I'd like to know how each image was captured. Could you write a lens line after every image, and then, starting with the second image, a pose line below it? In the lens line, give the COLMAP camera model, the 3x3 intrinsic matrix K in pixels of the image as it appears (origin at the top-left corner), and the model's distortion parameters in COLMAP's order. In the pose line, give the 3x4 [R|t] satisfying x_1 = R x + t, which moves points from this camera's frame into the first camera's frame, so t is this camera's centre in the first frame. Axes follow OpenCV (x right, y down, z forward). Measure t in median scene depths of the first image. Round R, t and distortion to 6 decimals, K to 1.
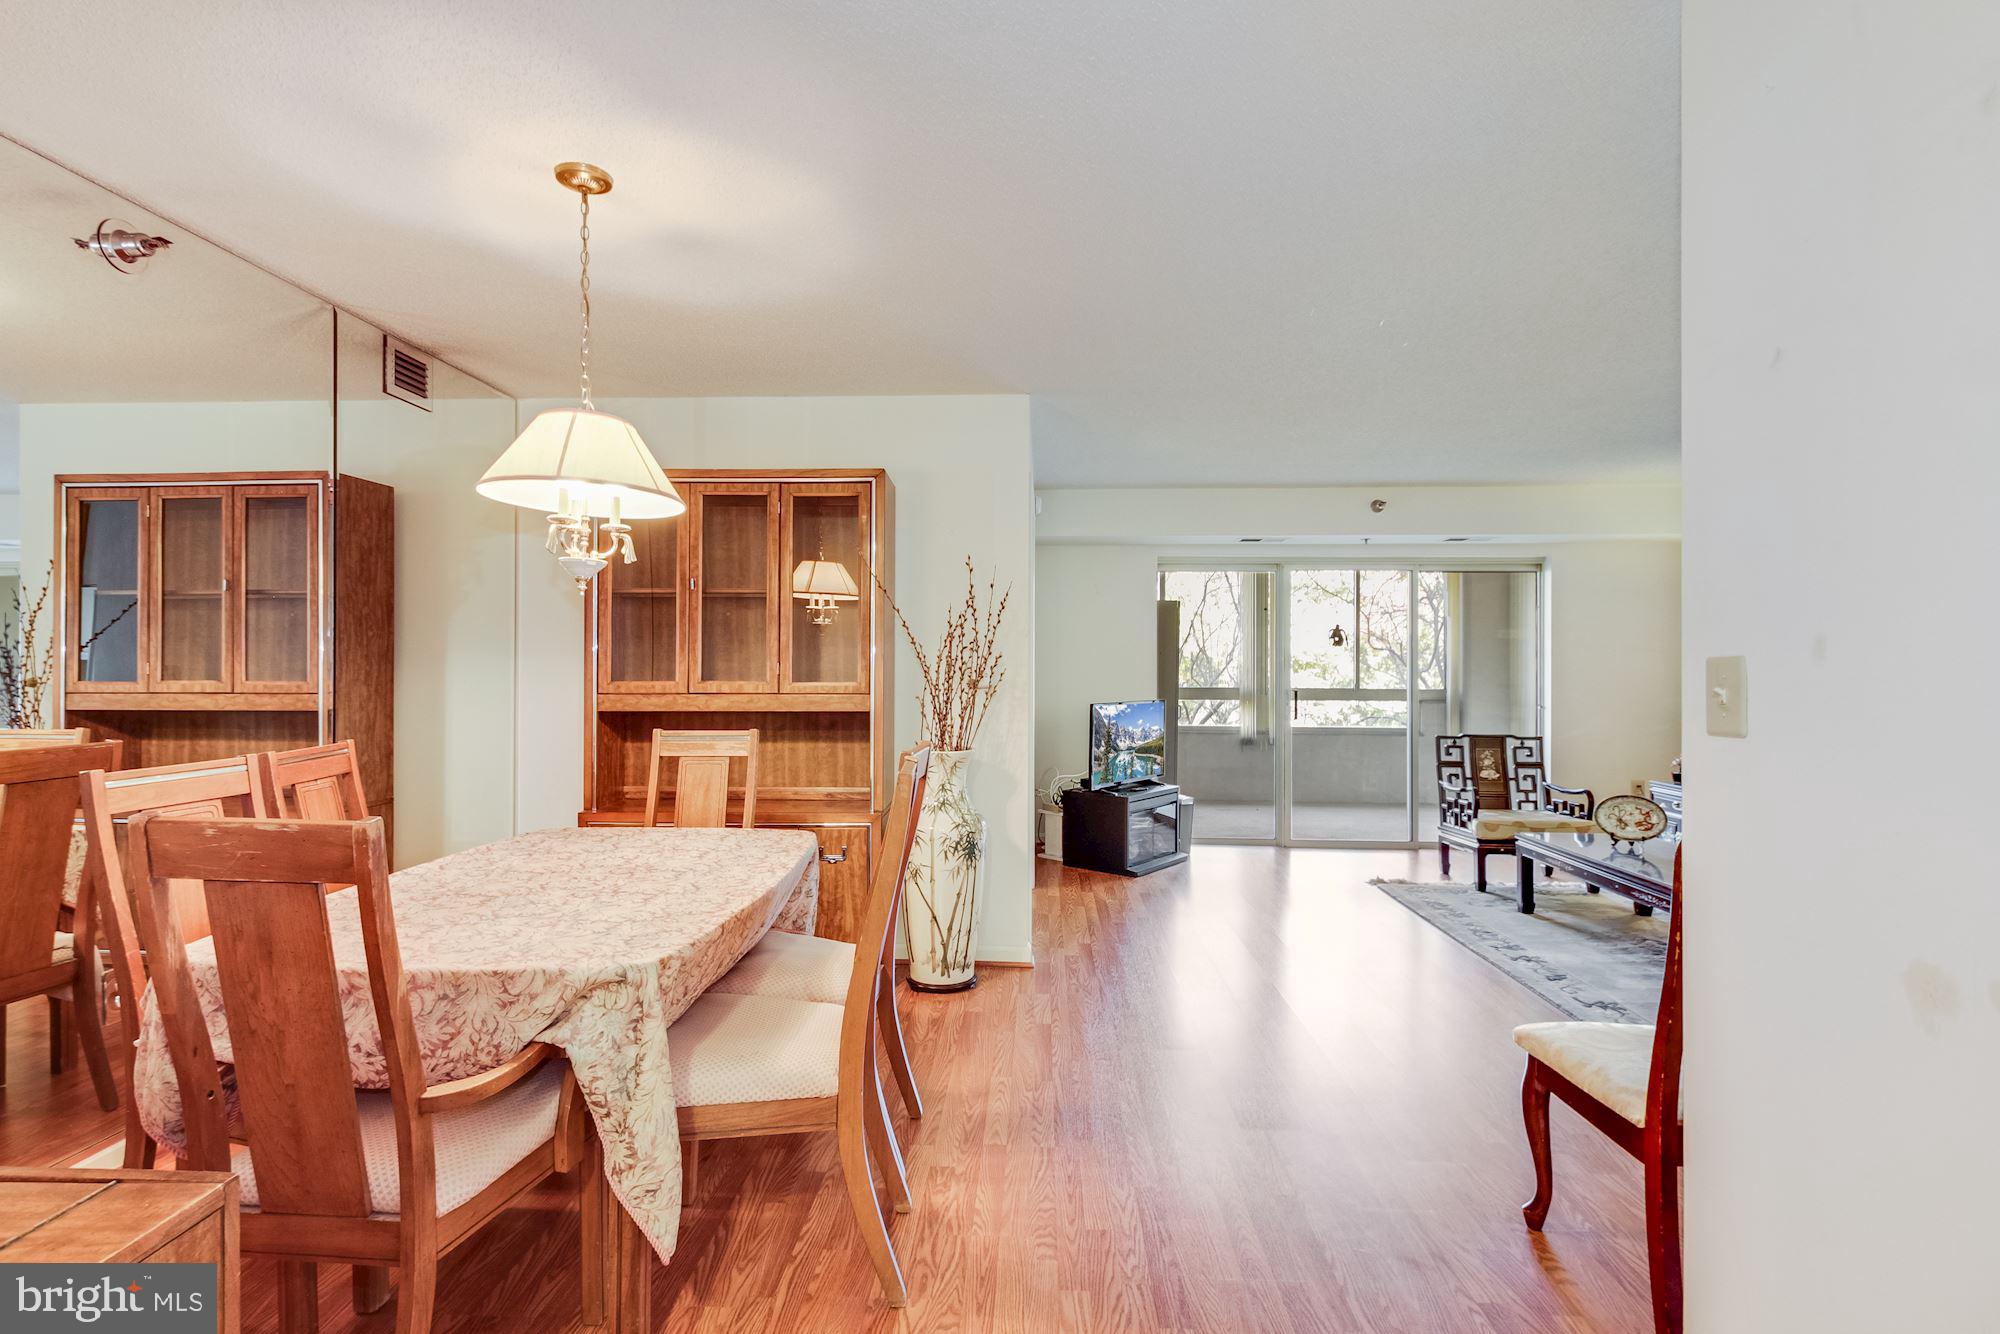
lens RADIAL K [[964.4, 0, 1000.0], [0, 964.4, 667.0], [0, 0, 1]] dist [-0.016132, 0.000185]
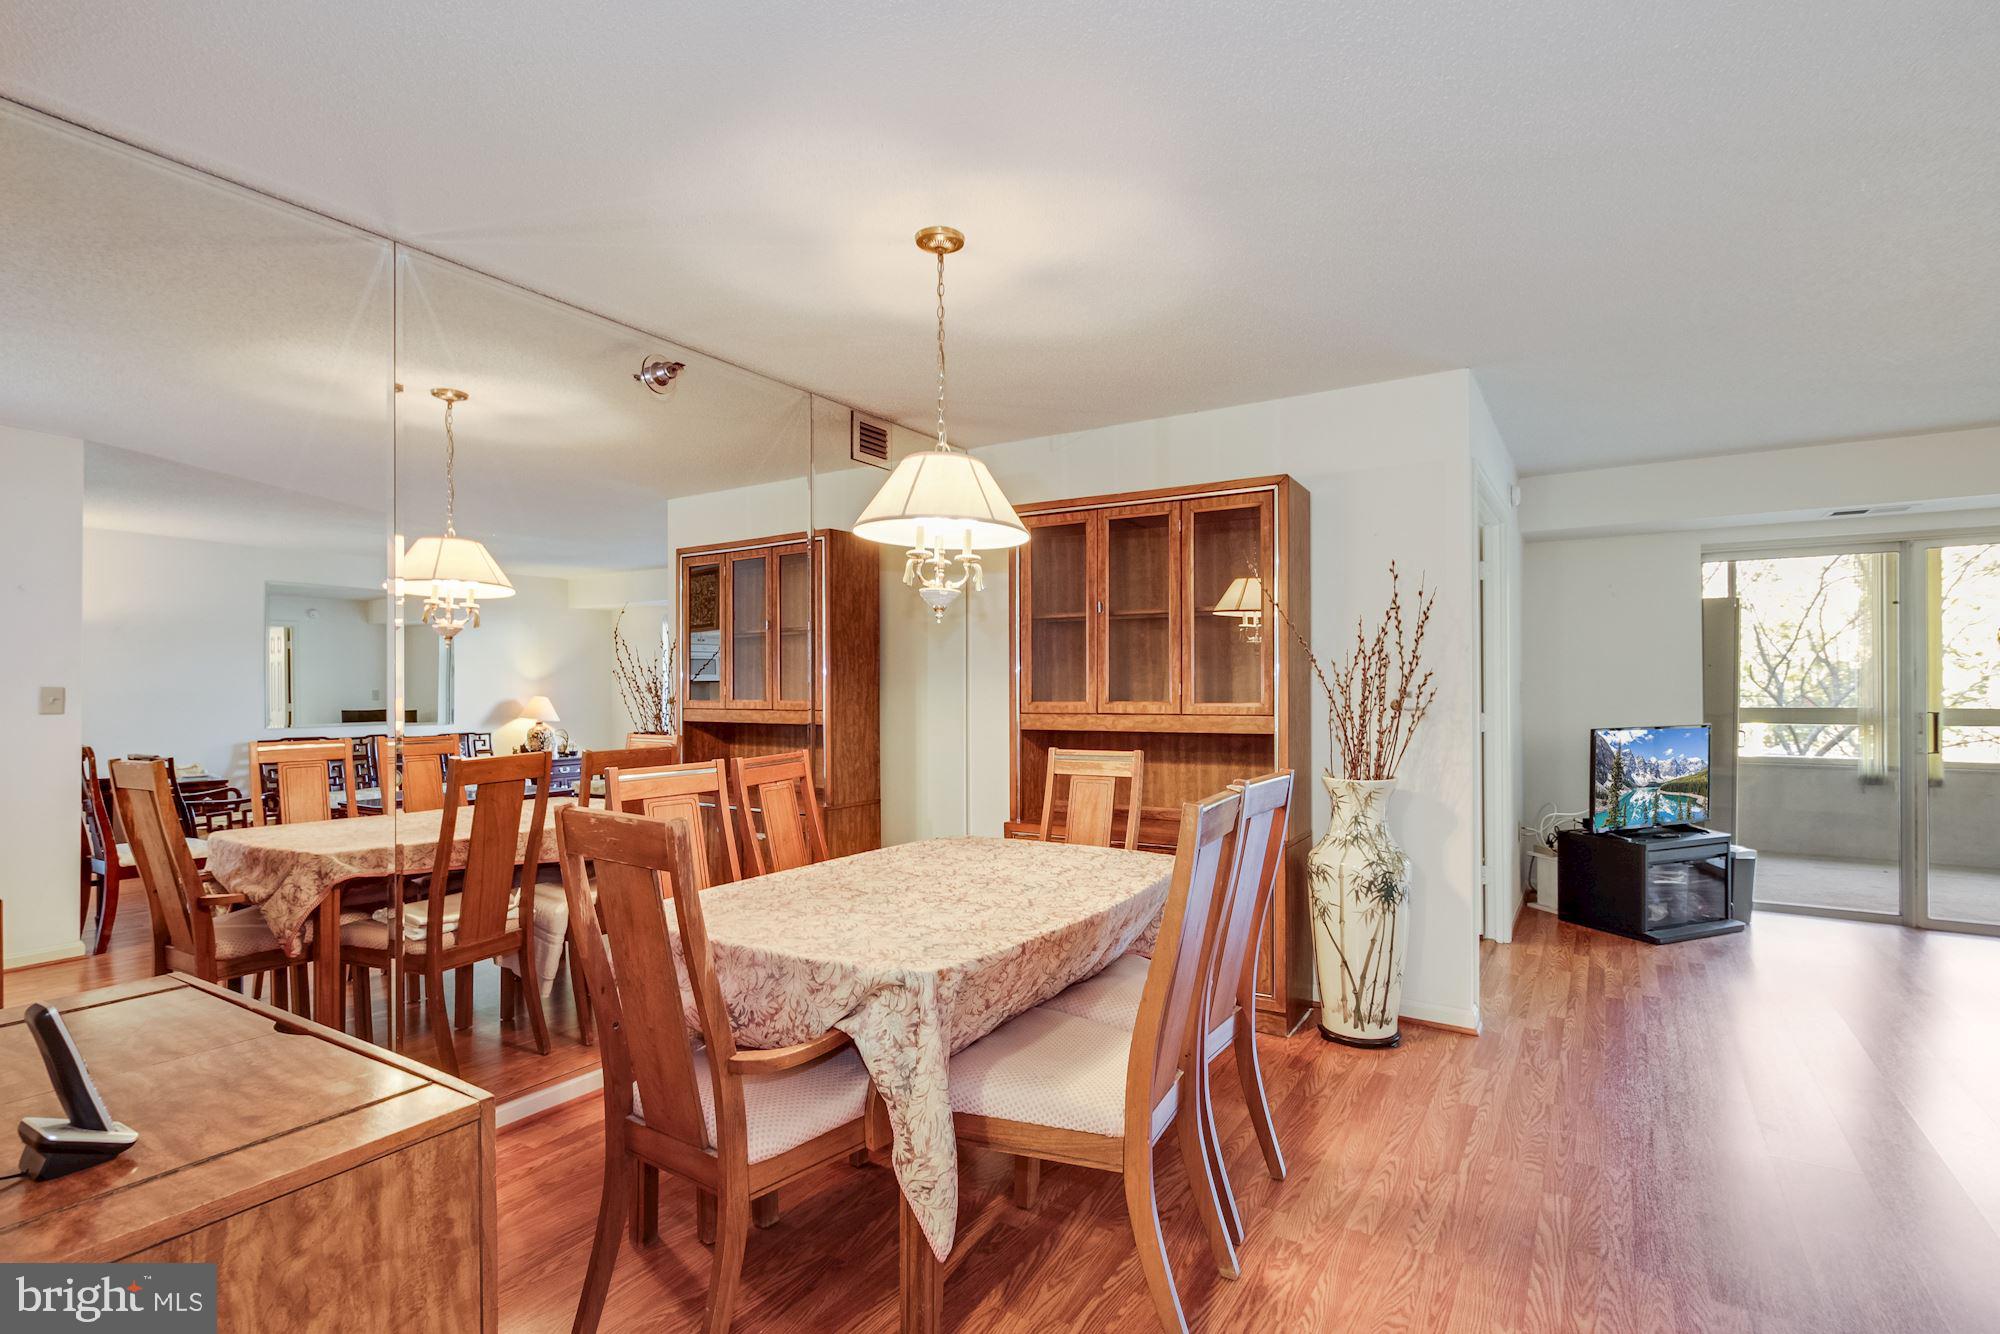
lens RADIAL K [[953.0, 0, 991.1], [0, 953.0, 687.8], [0, 0, 1]] dist [-0.042238, 0.017832]
pose [[0.859935, -0.005090, -0.510378, 0.105158], [0.006038, 0.999982, 0.000200, -0.000981], [0.510368, -0.003254, 0.859950, 0.068254]]
